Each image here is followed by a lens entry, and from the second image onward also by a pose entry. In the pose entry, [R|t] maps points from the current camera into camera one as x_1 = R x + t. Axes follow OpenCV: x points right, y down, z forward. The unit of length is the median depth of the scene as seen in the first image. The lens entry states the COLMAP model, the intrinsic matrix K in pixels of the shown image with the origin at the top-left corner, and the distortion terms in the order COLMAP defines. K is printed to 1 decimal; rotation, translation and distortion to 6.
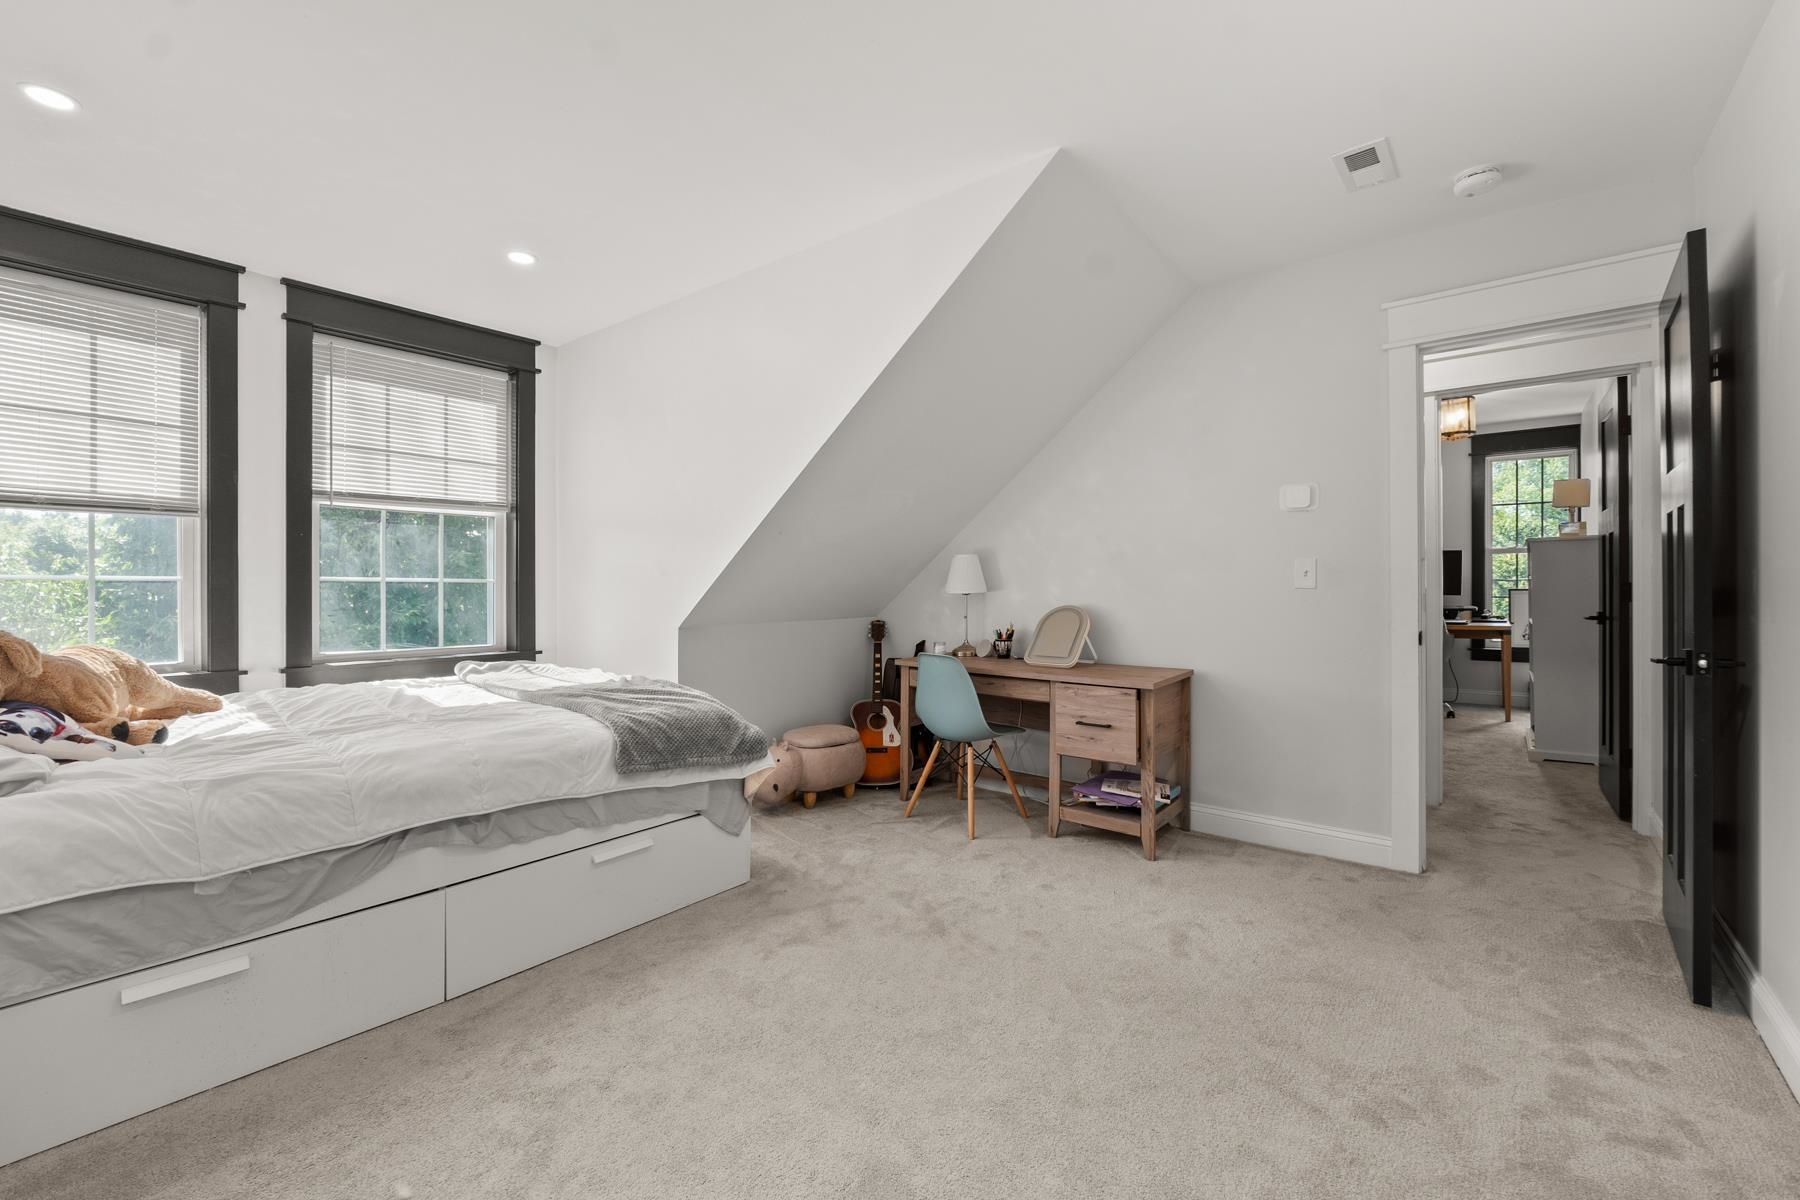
lens RADIAL K [[754.8, 0, 907.4], [0, 754.8, 583.0], [0, 0, 1]] dist [-0.012852, -0.000037]
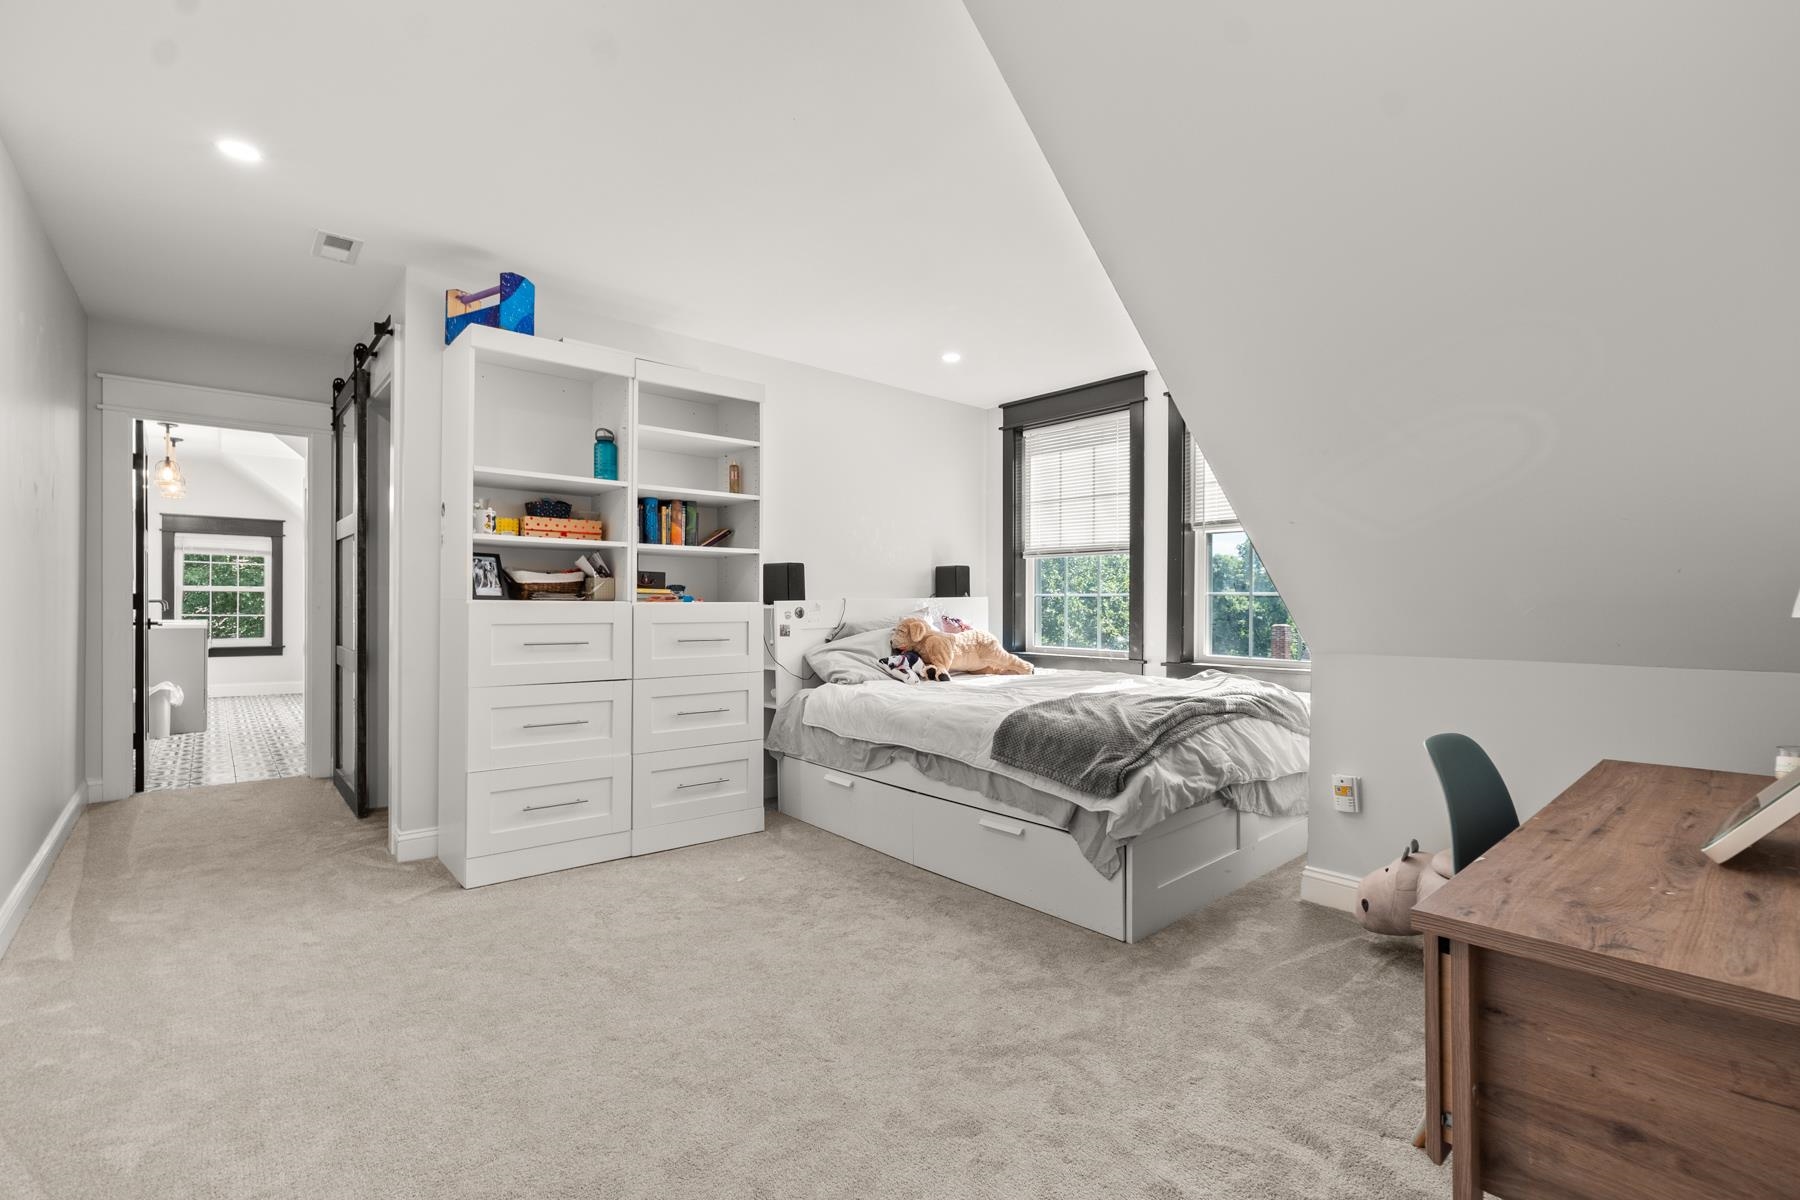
lens RADIAL K [[800.2, 0, 905.1], [0, 800.2, 599.1], [0, 0, 1]] dist [0.000518, -0.000019]
pose [[-0.162556, 0.000024, -0.986699, 0.865934], [-0.004791, 0.999988, 0.000814, 0.004176], [0.986688, 0.004859, -0.162554, 1.053484]]
